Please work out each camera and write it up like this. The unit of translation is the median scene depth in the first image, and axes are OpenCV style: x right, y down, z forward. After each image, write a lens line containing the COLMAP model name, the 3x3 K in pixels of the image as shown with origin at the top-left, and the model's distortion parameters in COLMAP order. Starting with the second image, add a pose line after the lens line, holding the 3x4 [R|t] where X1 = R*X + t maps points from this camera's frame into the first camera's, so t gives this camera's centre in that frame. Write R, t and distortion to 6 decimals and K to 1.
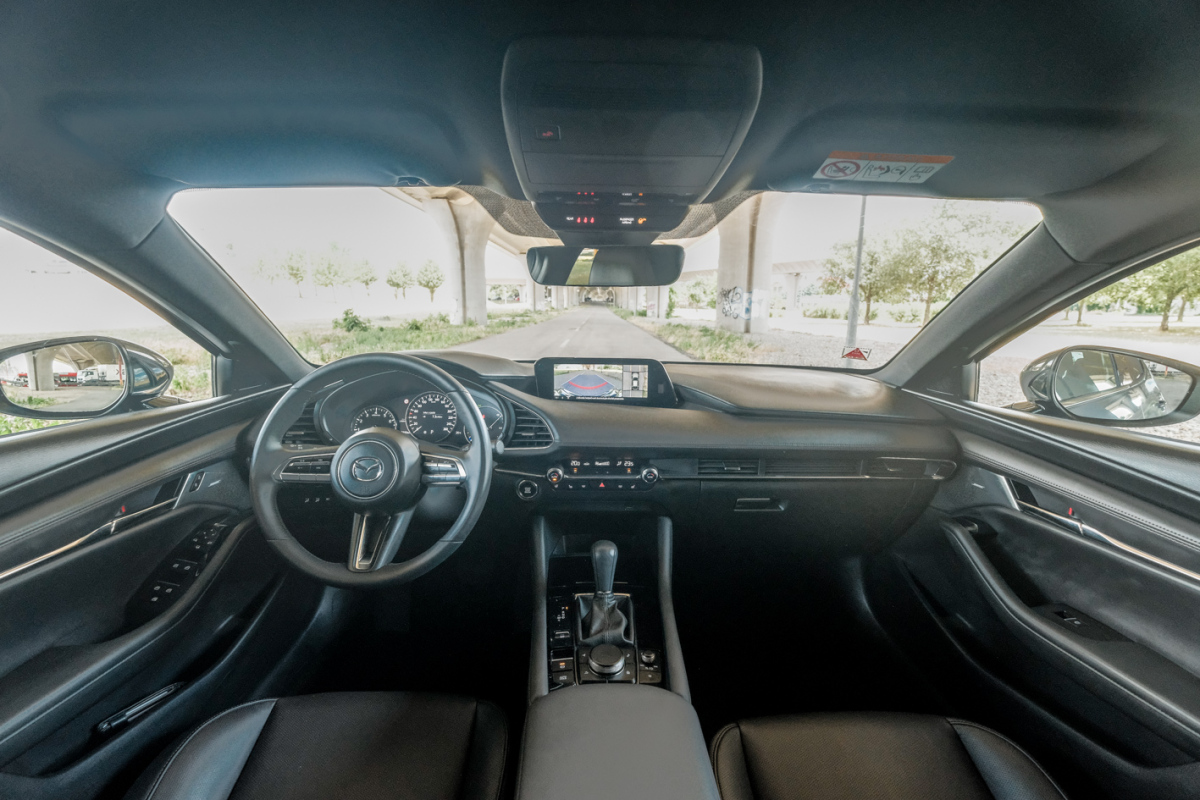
lens RADIAL K [[521.1, 0, 600.0], [0, 521.1, 400.0], [0, 0, 1]] dist [0.000101, 0.000144]
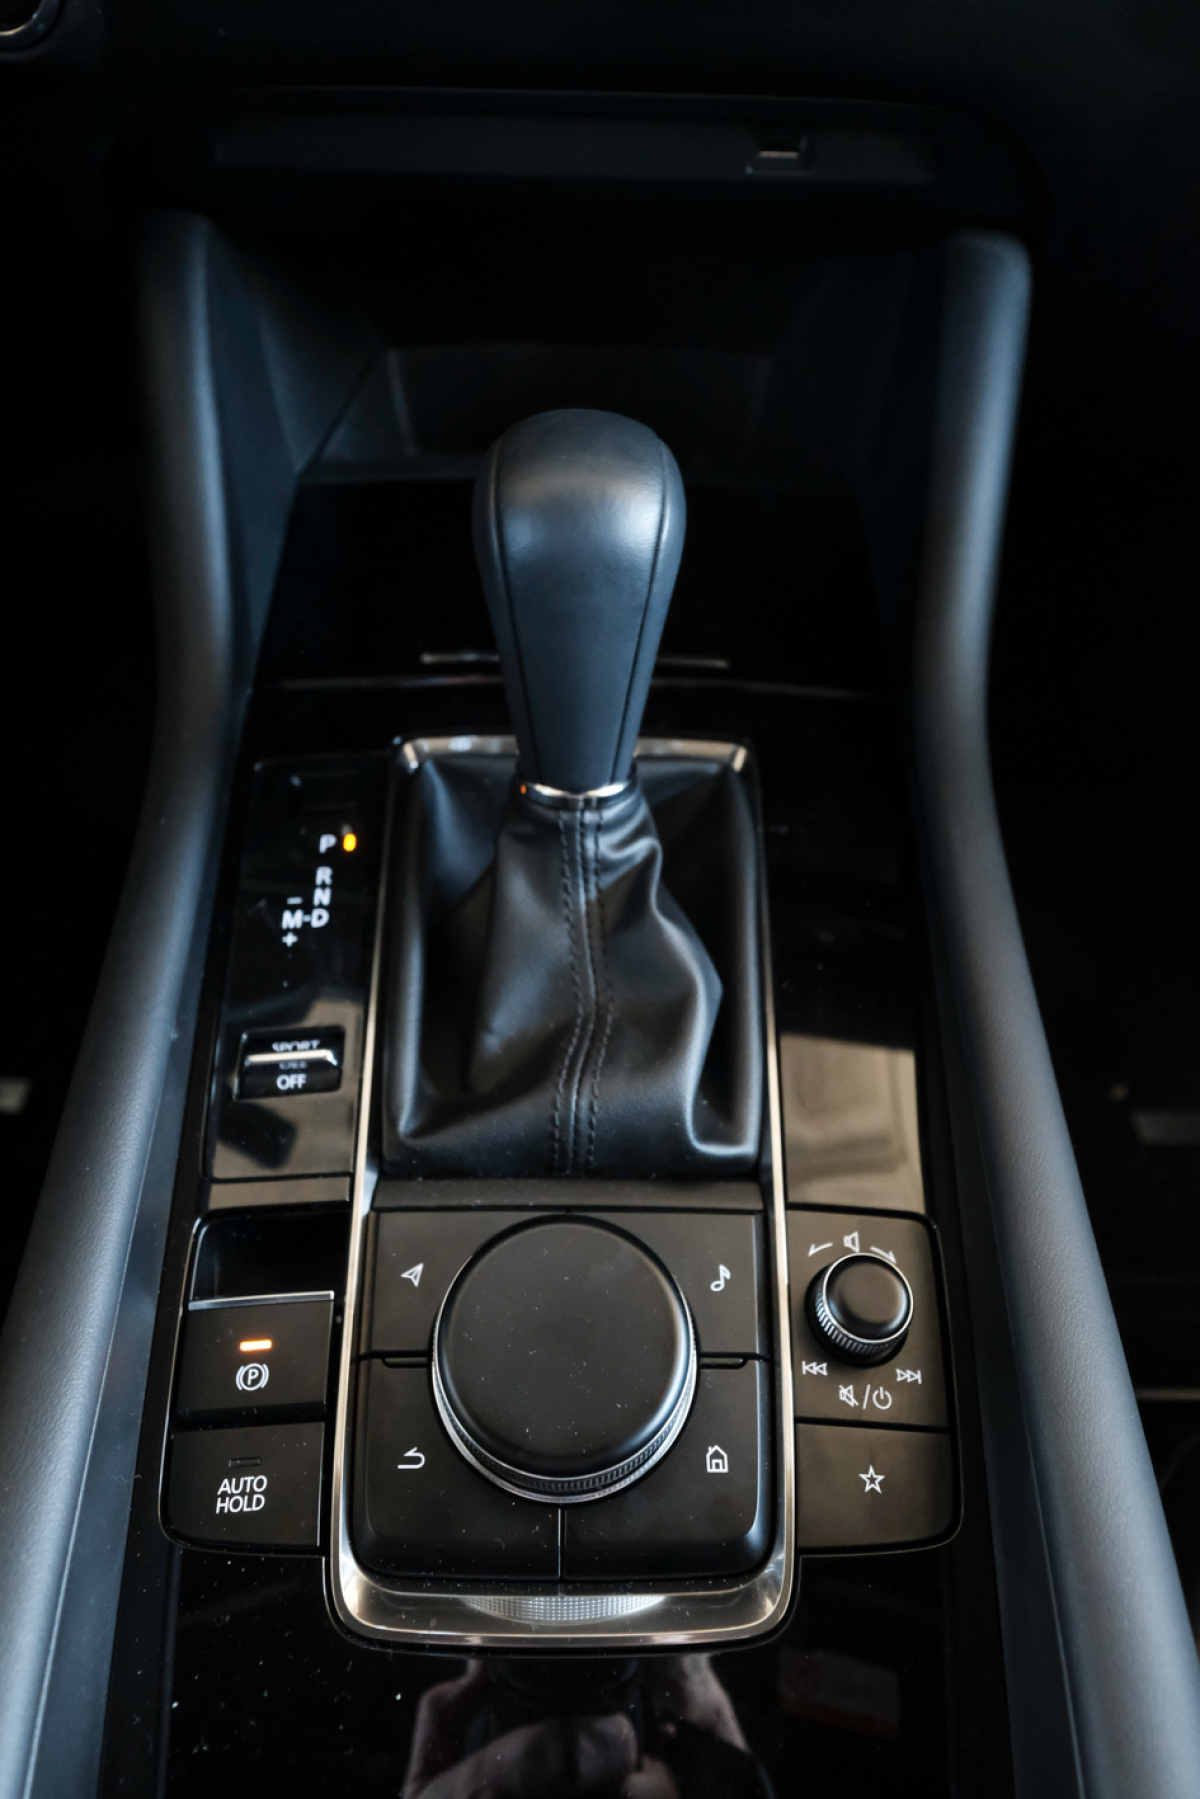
lens RADIAL K [[1094.5, 0, 600.0], [0, 1094.5, 899.5], [0, 0, 1]] dist [-0.003917, 0.000289]
pose [[0.999551, 0.027213, -0.012518, 0.017875], [-0.011894, 0.744120, 0.667940, 0.172710], [0.027491, -0.667492, 0.744110, 0.693343]]
